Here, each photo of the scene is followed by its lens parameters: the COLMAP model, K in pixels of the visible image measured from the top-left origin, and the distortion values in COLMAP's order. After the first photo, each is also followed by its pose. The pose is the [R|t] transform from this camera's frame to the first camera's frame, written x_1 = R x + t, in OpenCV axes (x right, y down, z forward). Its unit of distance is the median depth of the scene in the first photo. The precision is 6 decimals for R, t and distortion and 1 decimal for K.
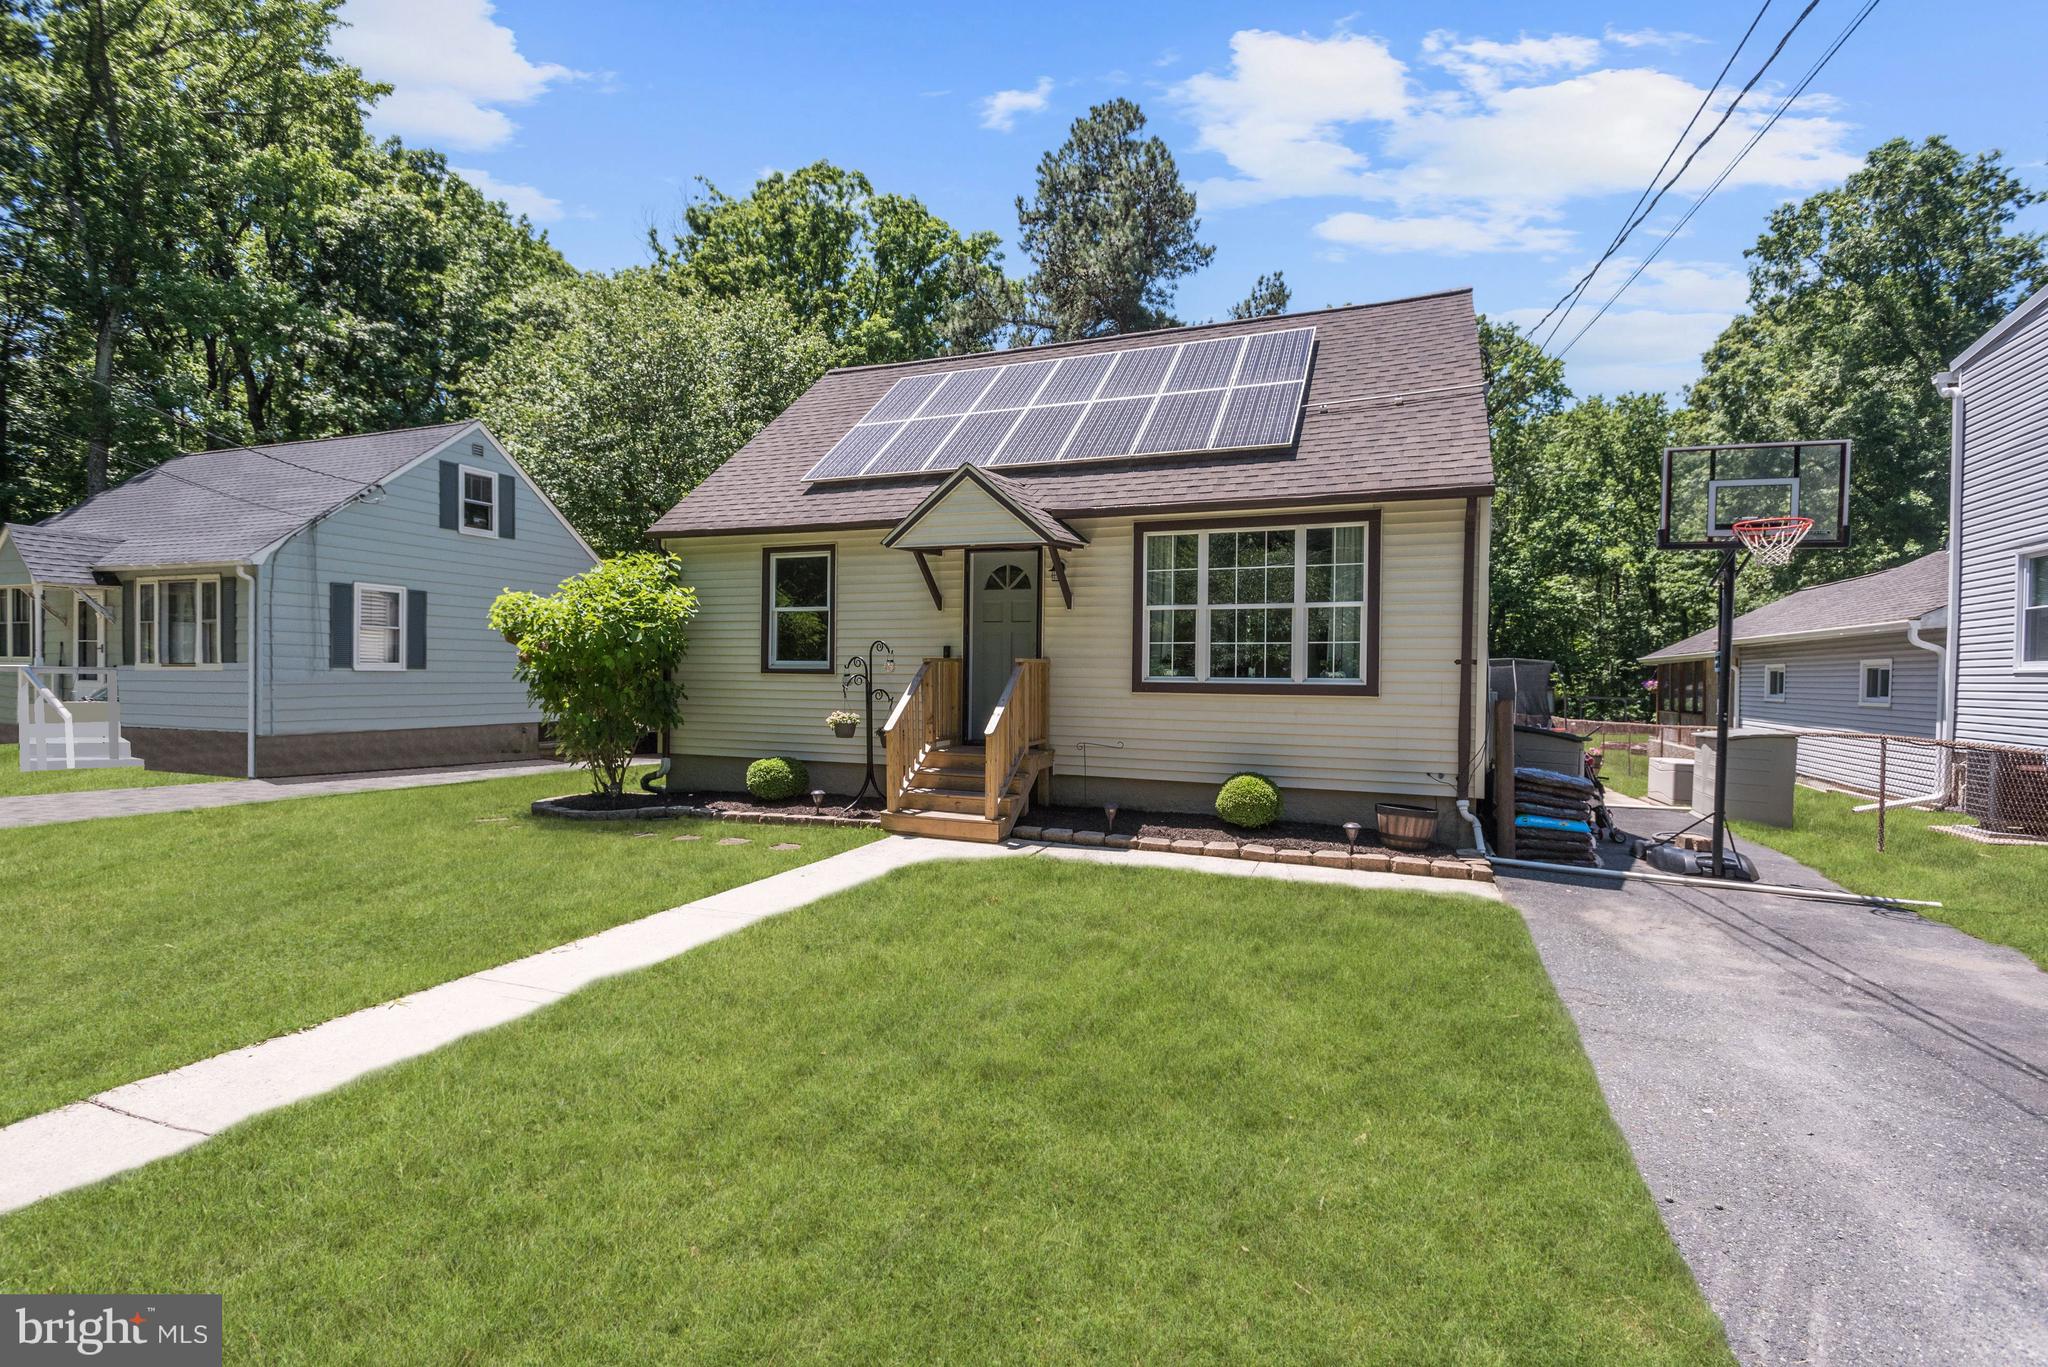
lens RADIAL K [[963.5, 0, 1024.0], [0, 963.5, 683.5], [0, 0, 1]] dist [0.004067, -0.000011]
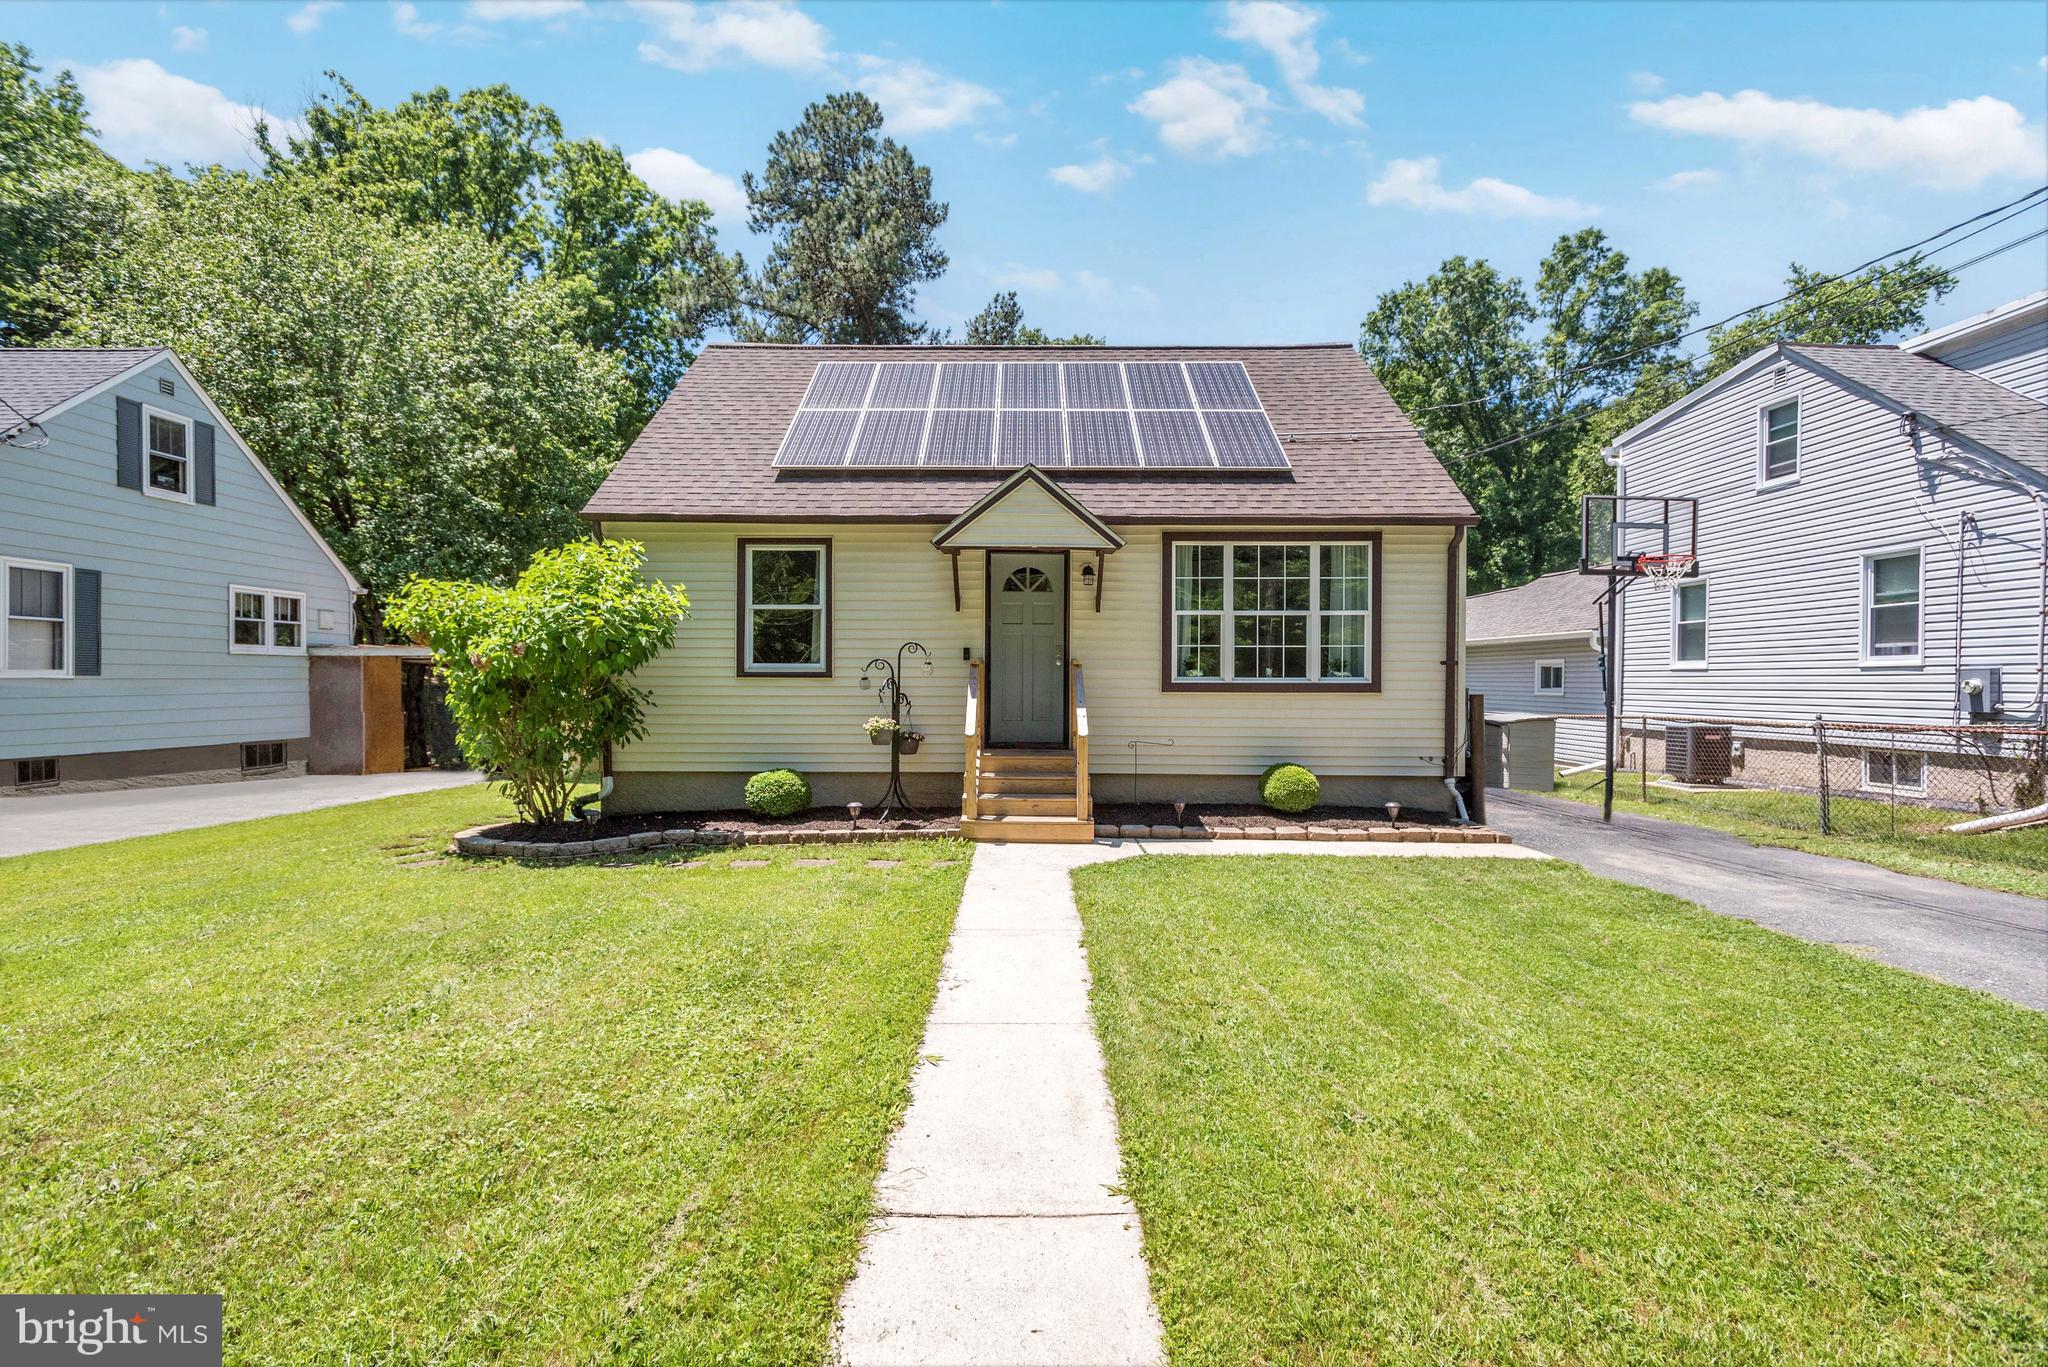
lens RADIAL K [[963.2, 0, 1024.0], [0, 963.2, 683.5], [0, 0, 1]] dist [0.007647, -0.000850]
pose [[0.927410, -0.011027, 0.373883, -0.386872], [0.011387, 0.999934, 0.001247, -0.003278], [-0.373872, 0.003101, 0.927475, 0.070398]]
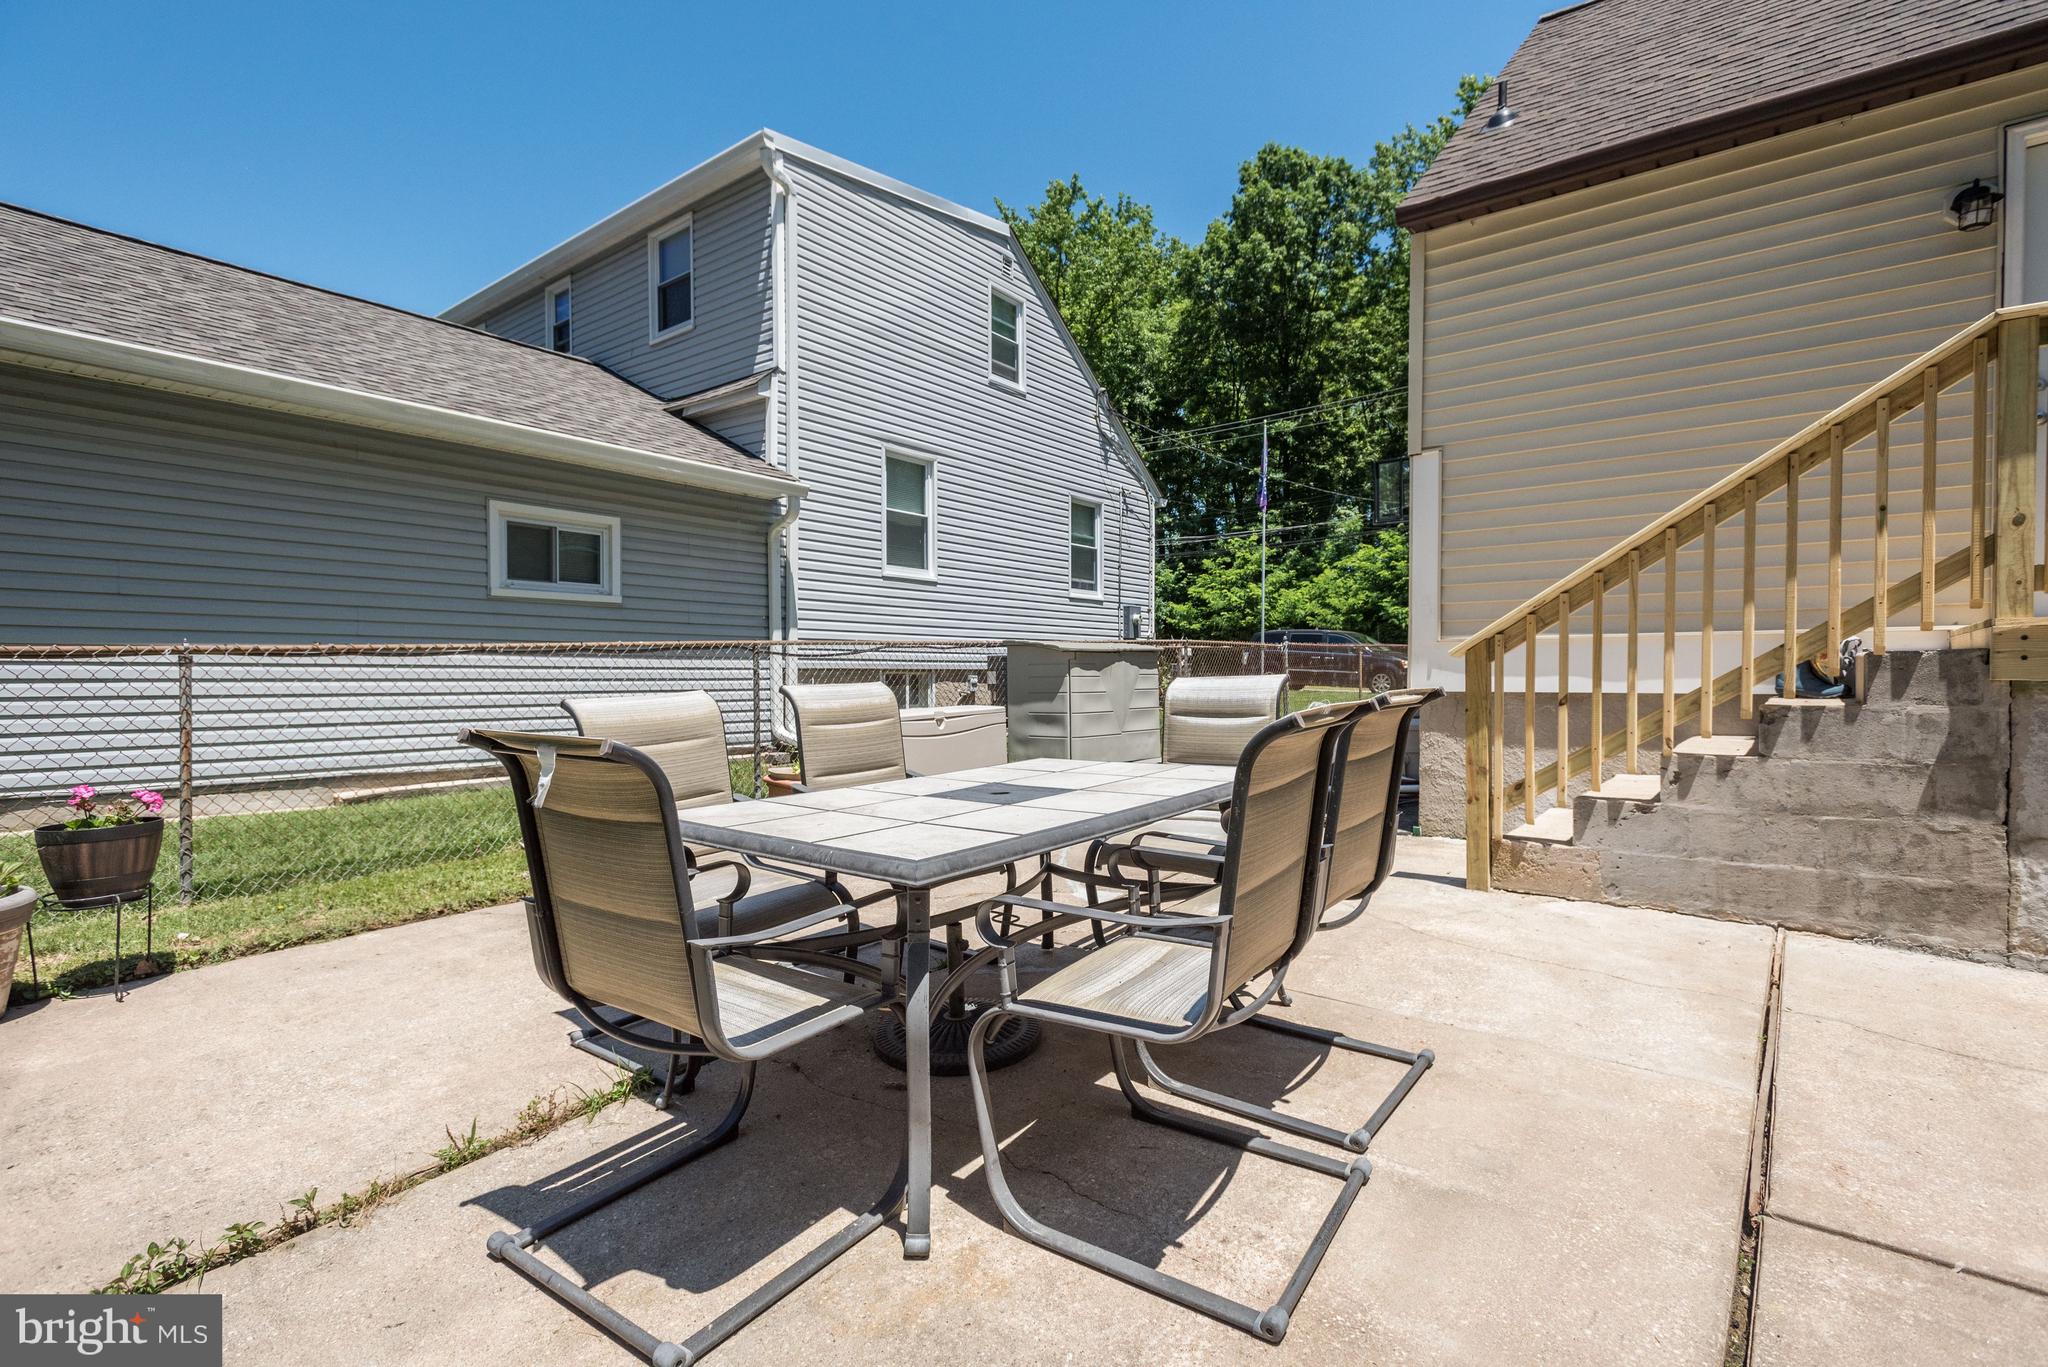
lens RADIAL K [[963.5, 0, 1024.0], [0, 963.5, 683.5], [0, 0, 1]] dist [0.004067, -0.000011]
pose [[-0.960264, -0.015562, 0.278658, 0.696227], [-0.010477, 0.999750, 0.019730, 0.078732], [-0.278896, 0.016026, -0.960188, 2.023108]]
